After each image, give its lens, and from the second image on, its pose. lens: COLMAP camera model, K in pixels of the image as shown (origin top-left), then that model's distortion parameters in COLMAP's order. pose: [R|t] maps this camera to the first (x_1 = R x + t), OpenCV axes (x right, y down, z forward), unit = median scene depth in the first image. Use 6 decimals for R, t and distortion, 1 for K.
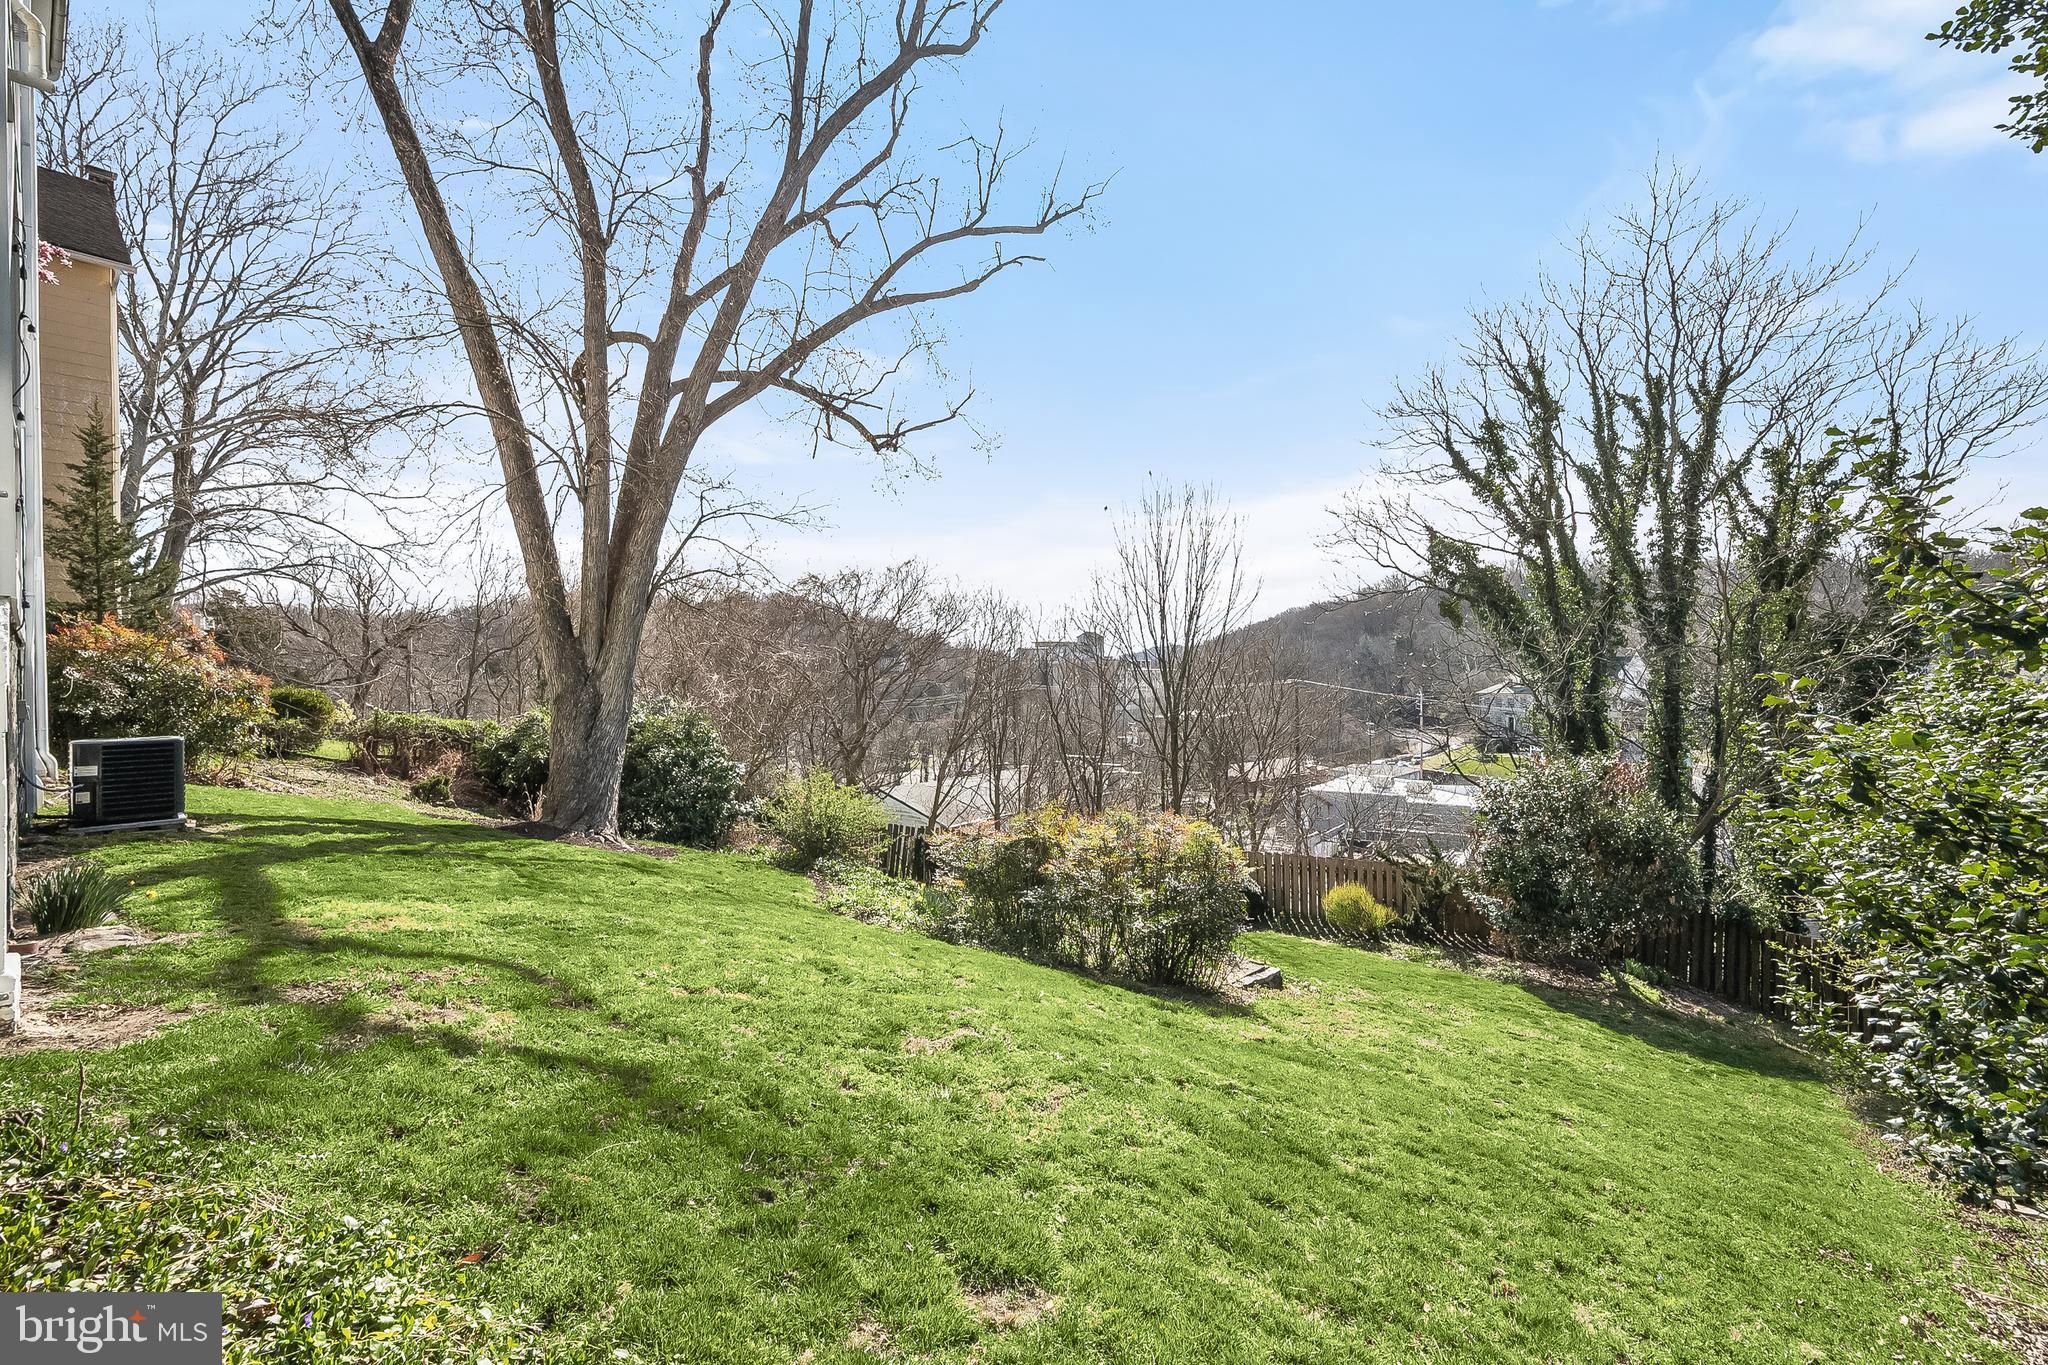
lens RADIAL K [[897.7, 0, 1021.4], [0, 897.7, 679.9], [0, 0, 1]] dist [0.001035, 0.000901]
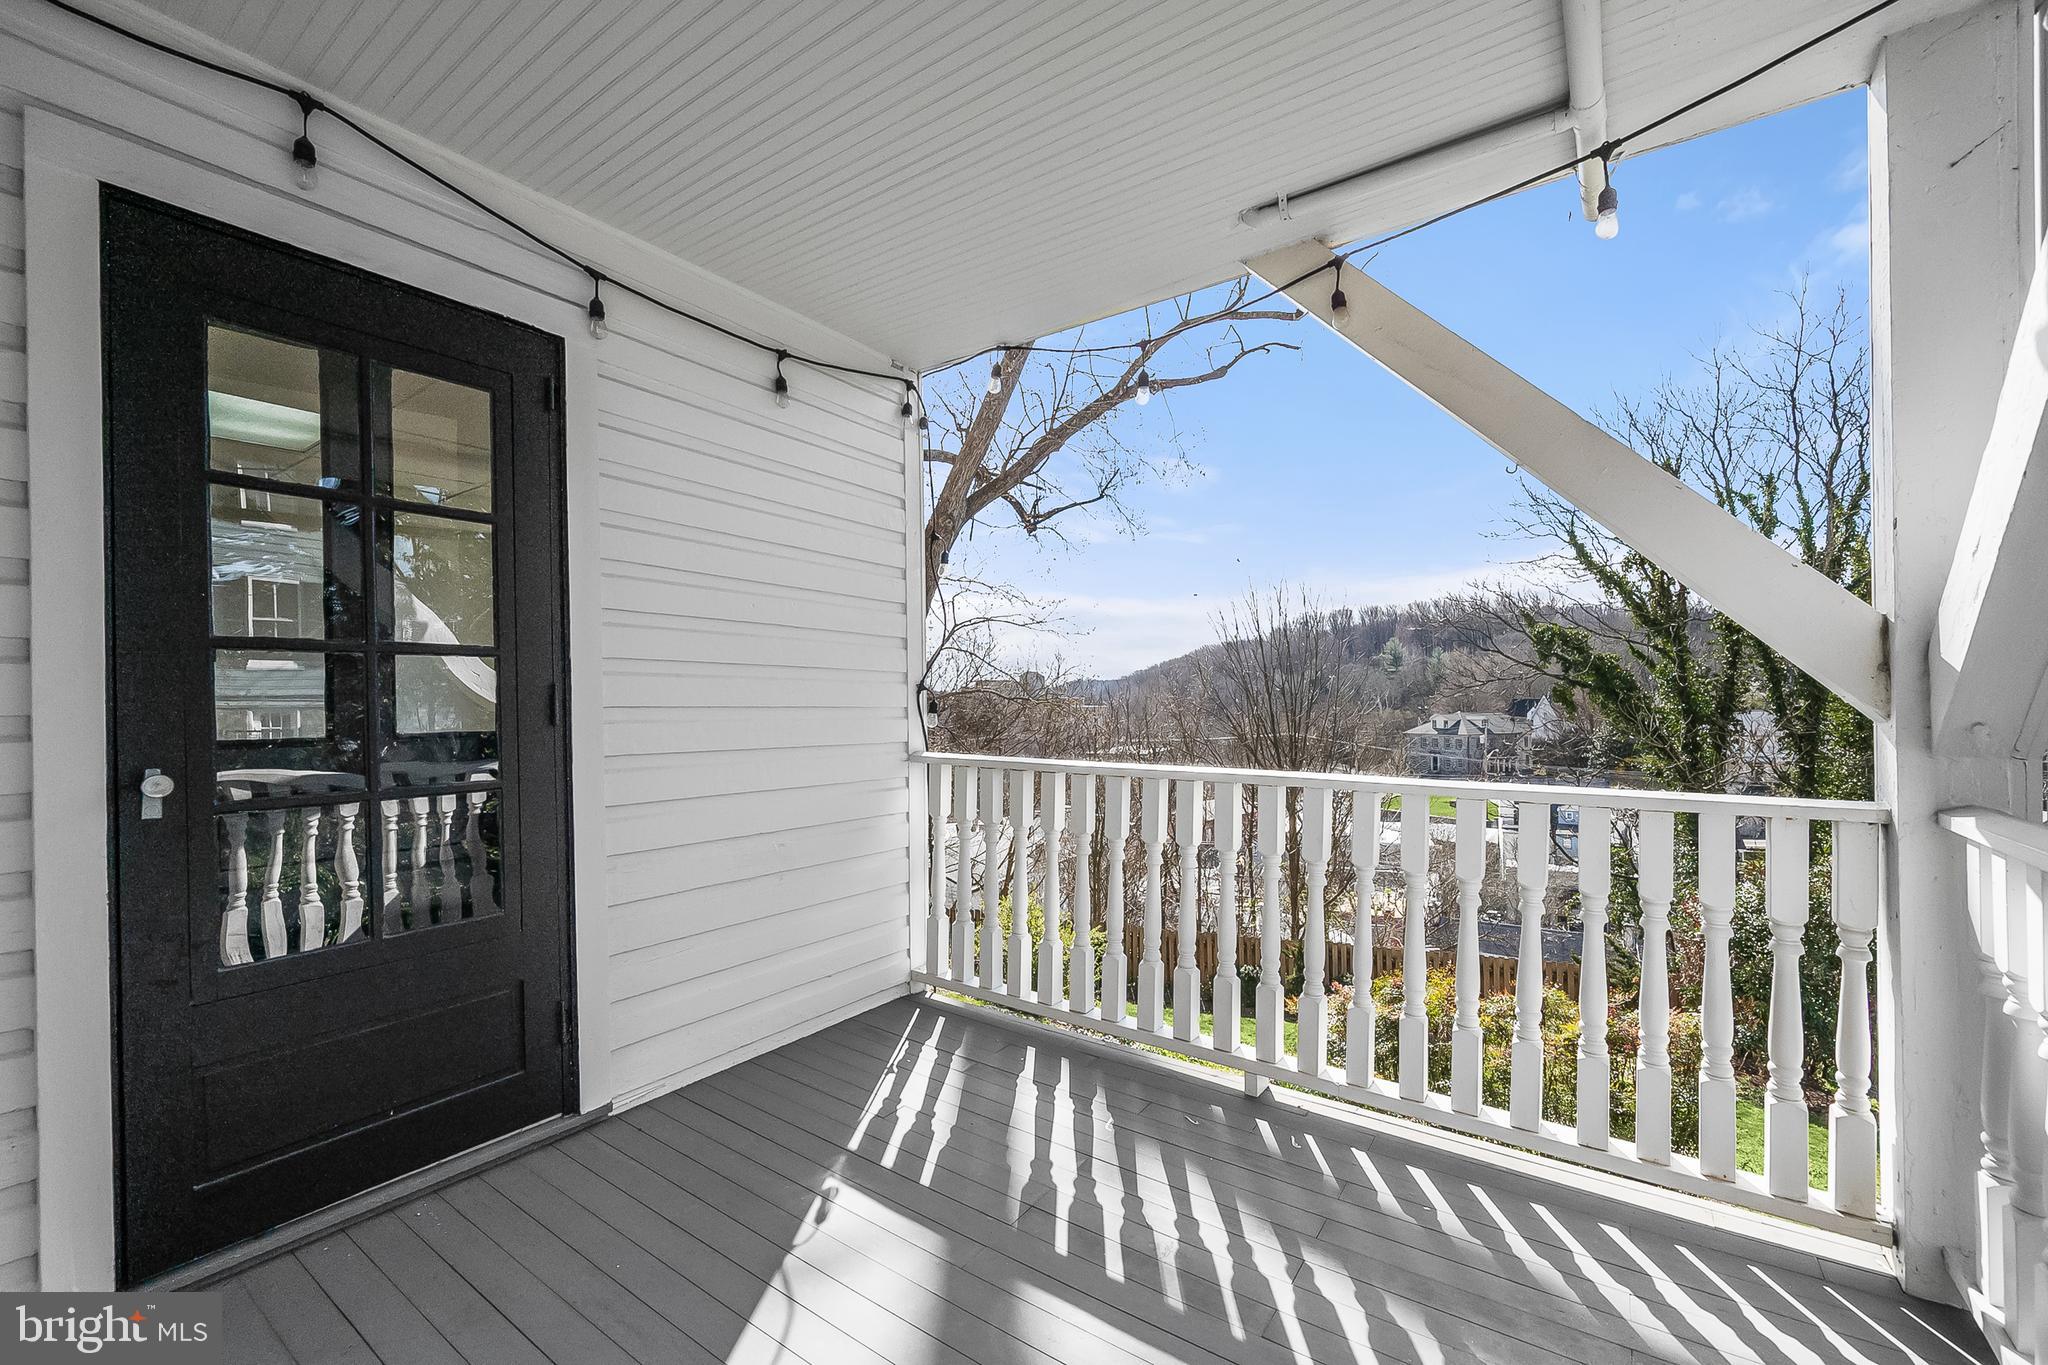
lens RADIAL K [[864.2, 0, 1020.0], [0, 864.2, 703.5], [0, 0, 1]] dist [-0.001610, -0.000180]
pose [[0.995023, 0.002616, 0.099613, -0.262475], [-0.001778, 0.999962, -0.008501, -0.067584], [-0.099631, 0.008282, 0.994990, 0.102756]]
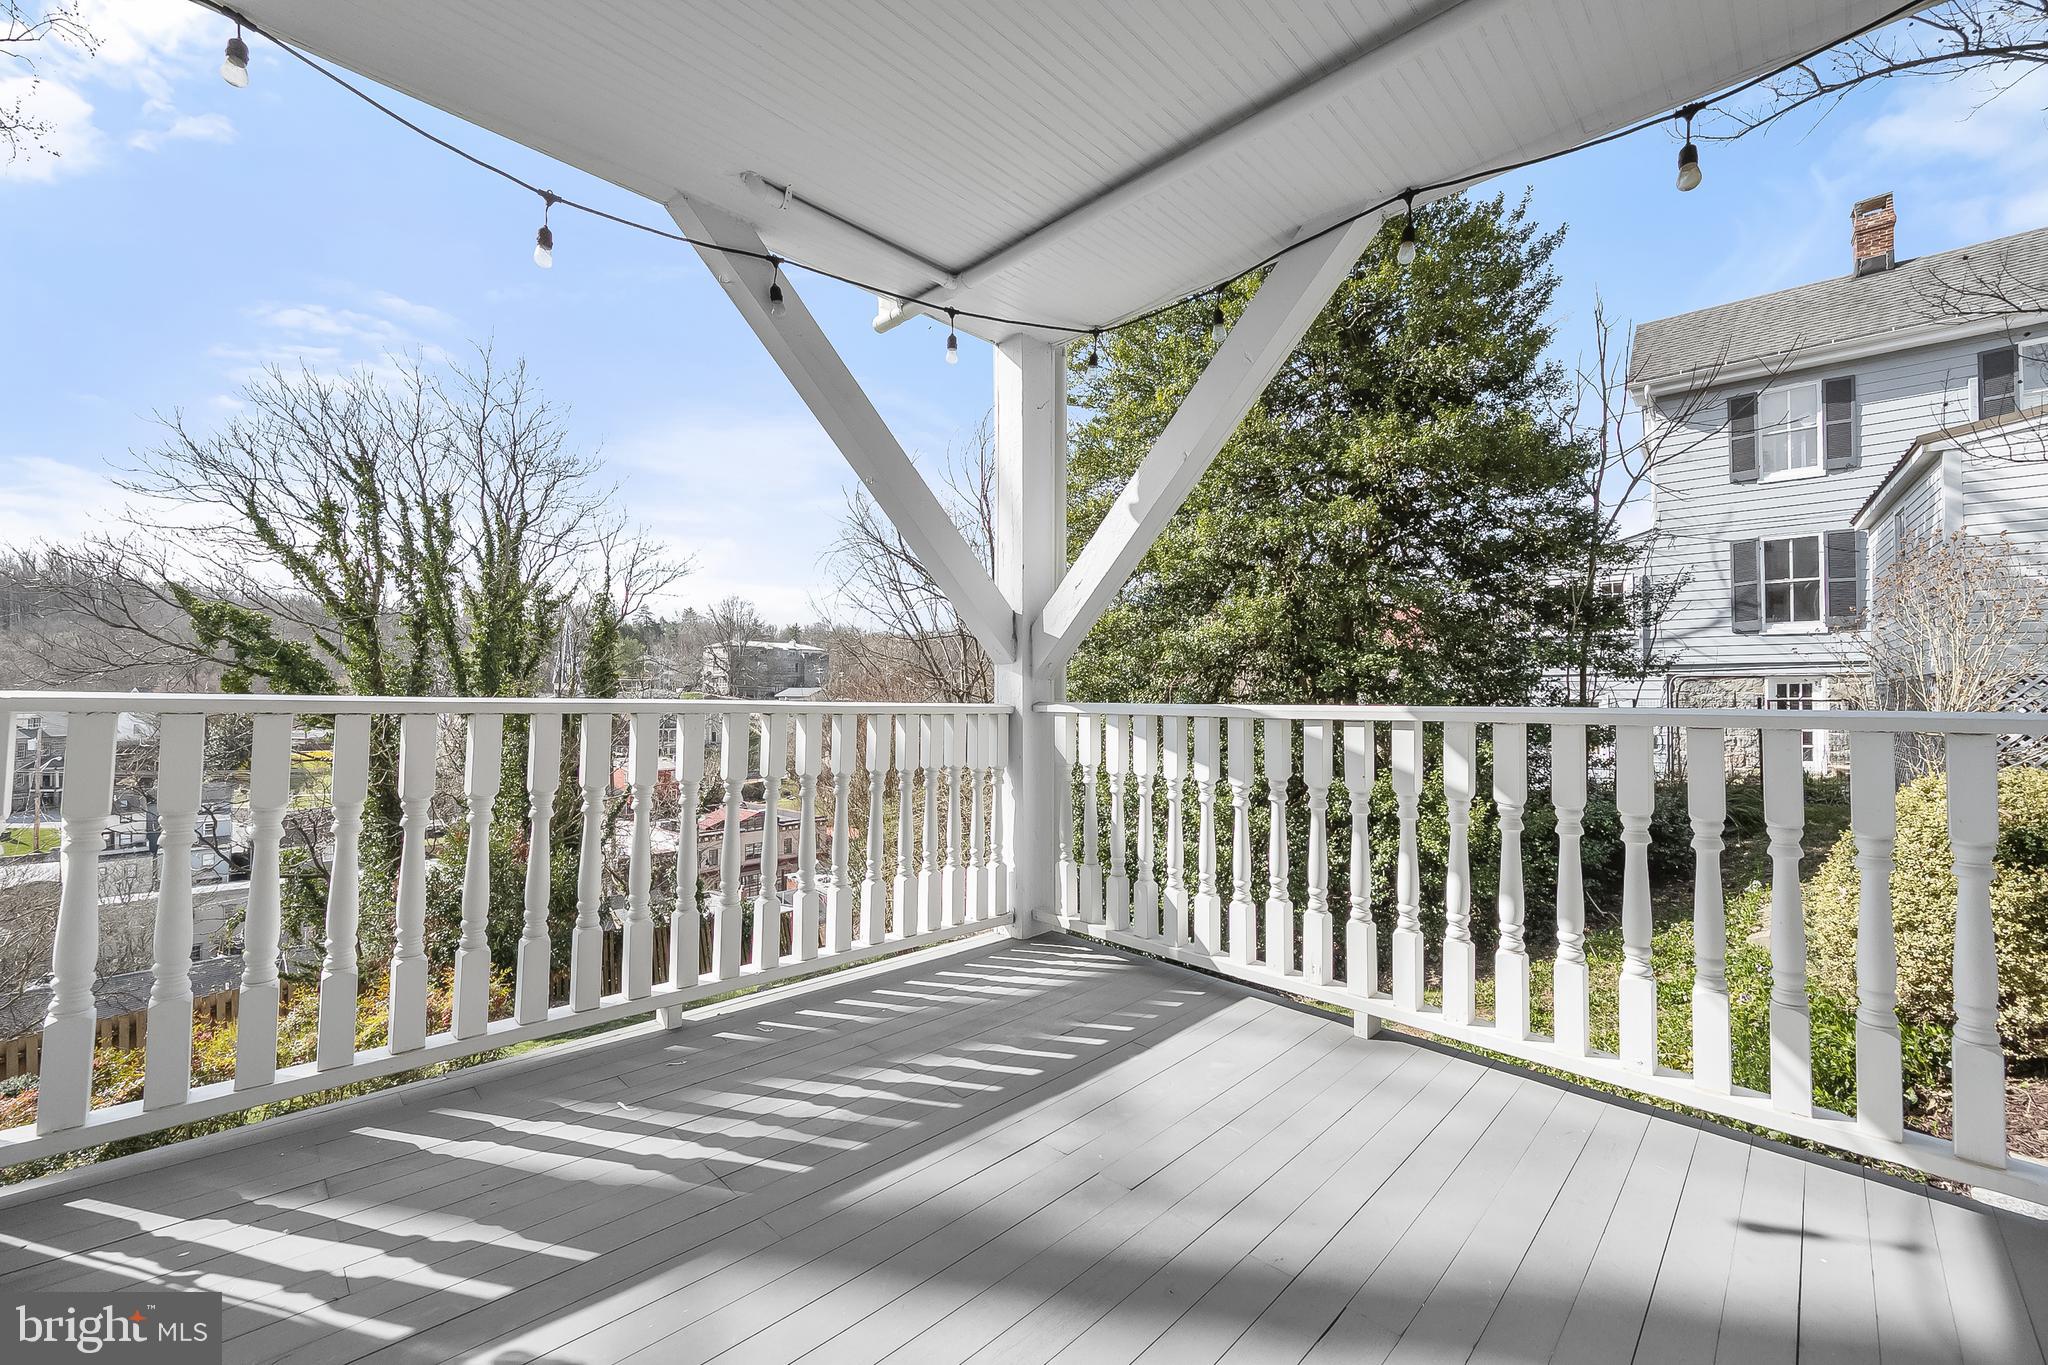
lens RADIAL K [[824.6, 0, 1030.2], [0, 824.6, 695.5], [0, 0, 1]] dist [-0.002005, -0.000817]
pose [[0.082780, 0.001642, 0.996566, -0.320542], [0.013999, 0.999898, -0.002811, -0.060531], [-0.996469, 0.014184, 0.082749, 0.152675]]
